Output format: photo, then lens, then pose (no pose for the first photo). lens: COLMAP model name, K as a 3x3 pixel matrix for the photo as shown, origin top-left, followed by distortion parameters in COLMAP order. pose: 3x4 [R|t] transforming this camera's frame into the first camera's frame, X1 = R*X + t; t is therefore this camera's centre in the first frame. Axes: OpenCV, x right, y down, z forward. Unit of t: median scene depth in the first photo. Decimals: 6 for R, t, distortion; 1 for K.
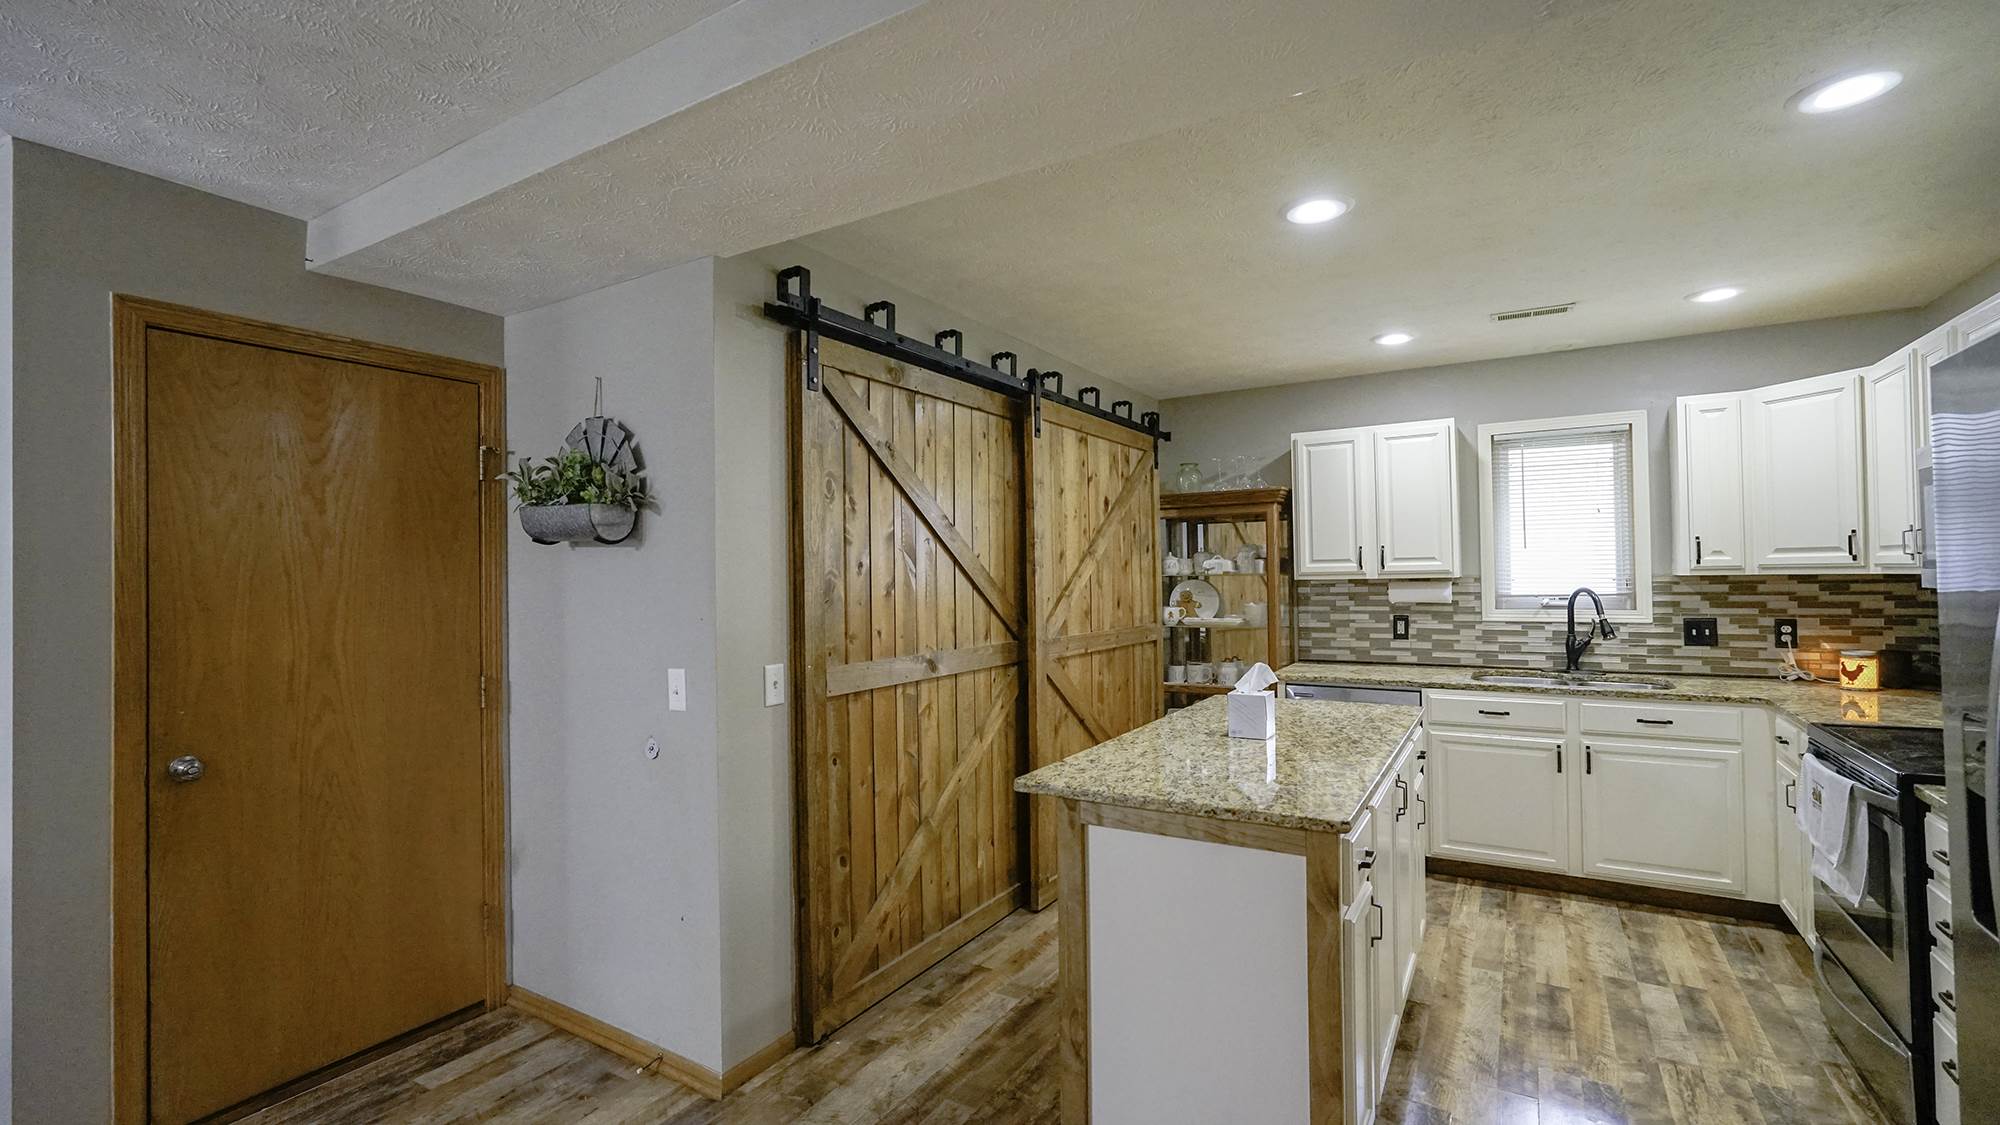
lens RADIAL K [[874.2, 0, 1003.4], [0, 874.2, 561.4], [0, 0, 1]] dist [-0.012582, 0.007603]
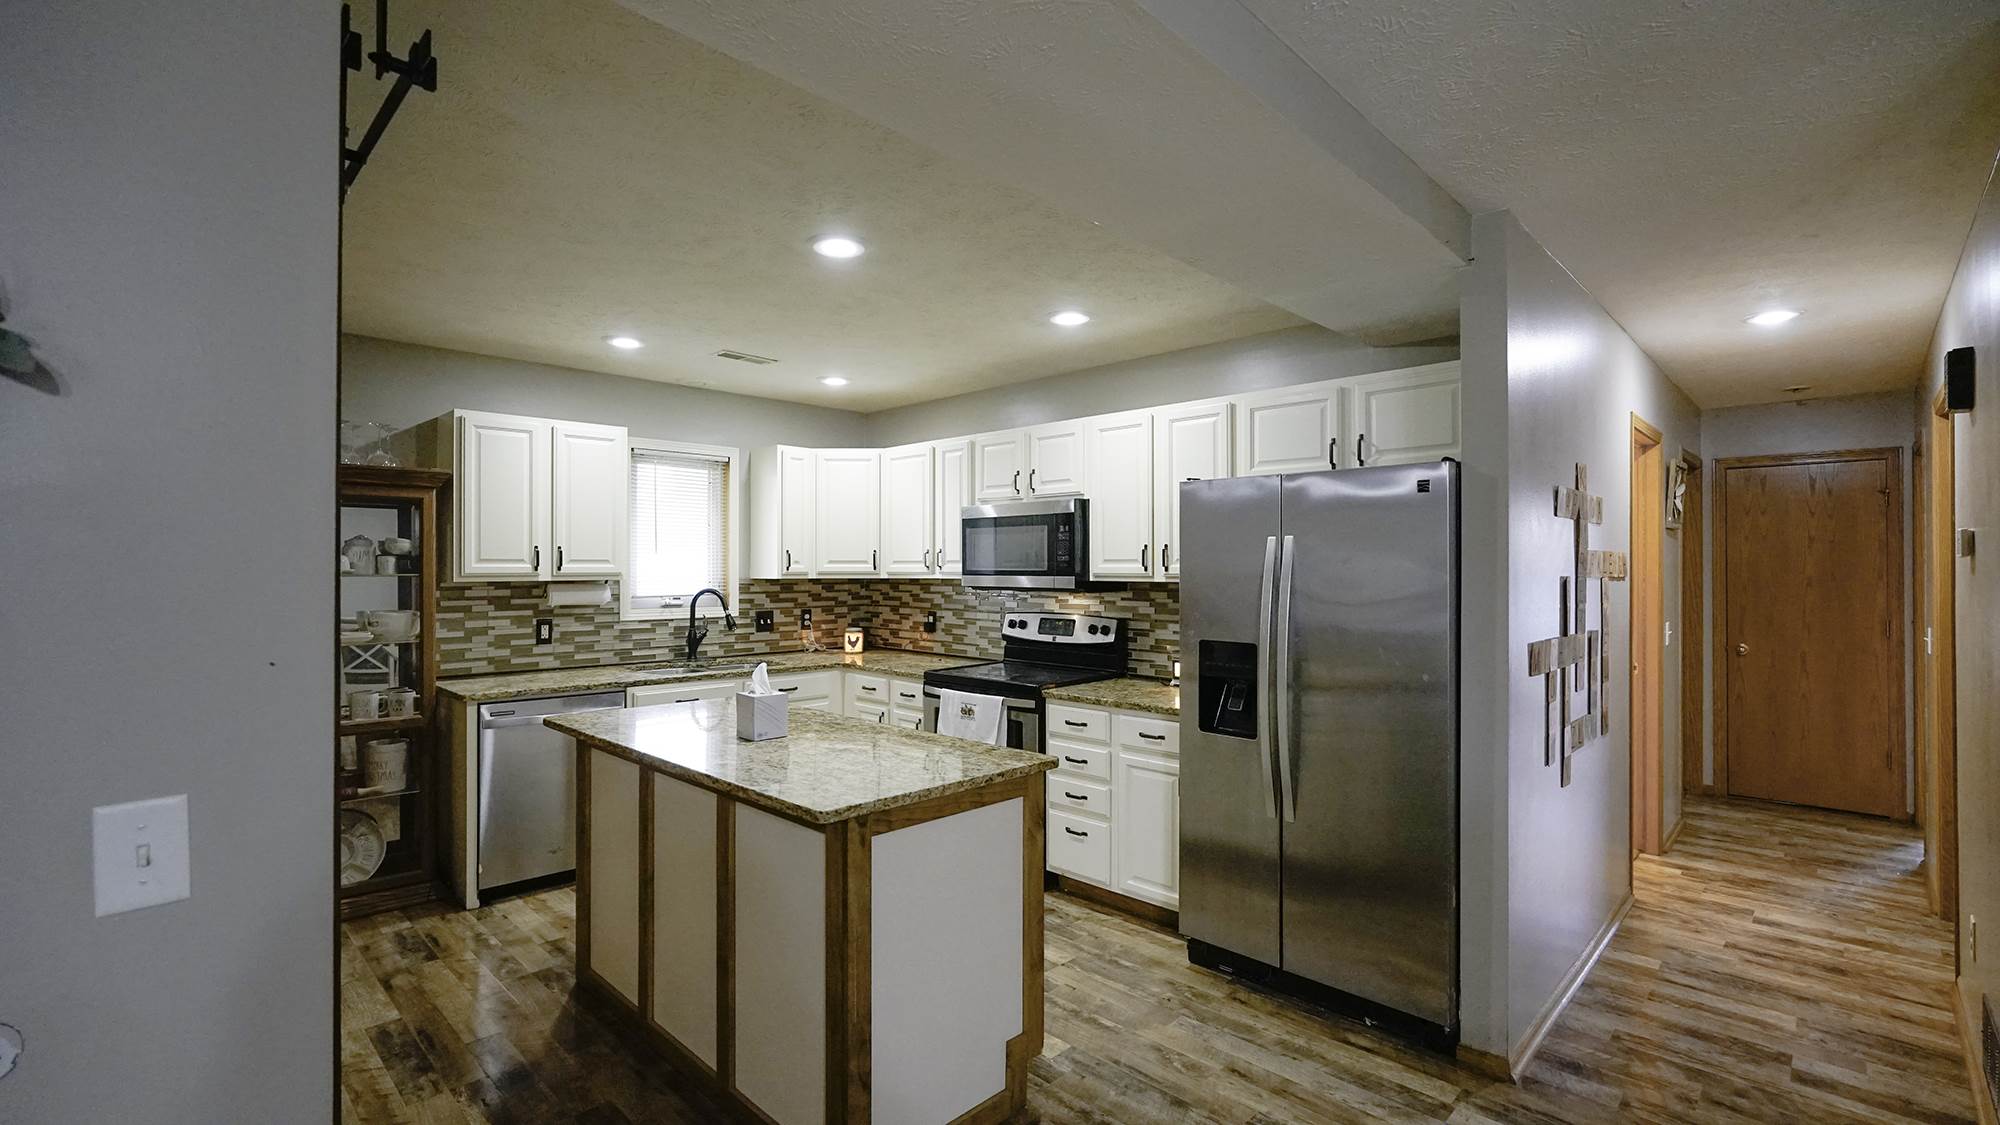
lens RADIAL K [[881.3, 0, 998.8], [0, 881.3, 561.5], [0, 0, 1]] dist [-0.014978, 0.008905]
pose [[0.235392, 0.023738, 0.971611, -0.424701], [-0.018816, 0.999626, -0.019864, 0.009542], [-0.971718, -0.013606, 0.235751, 0.333738]]
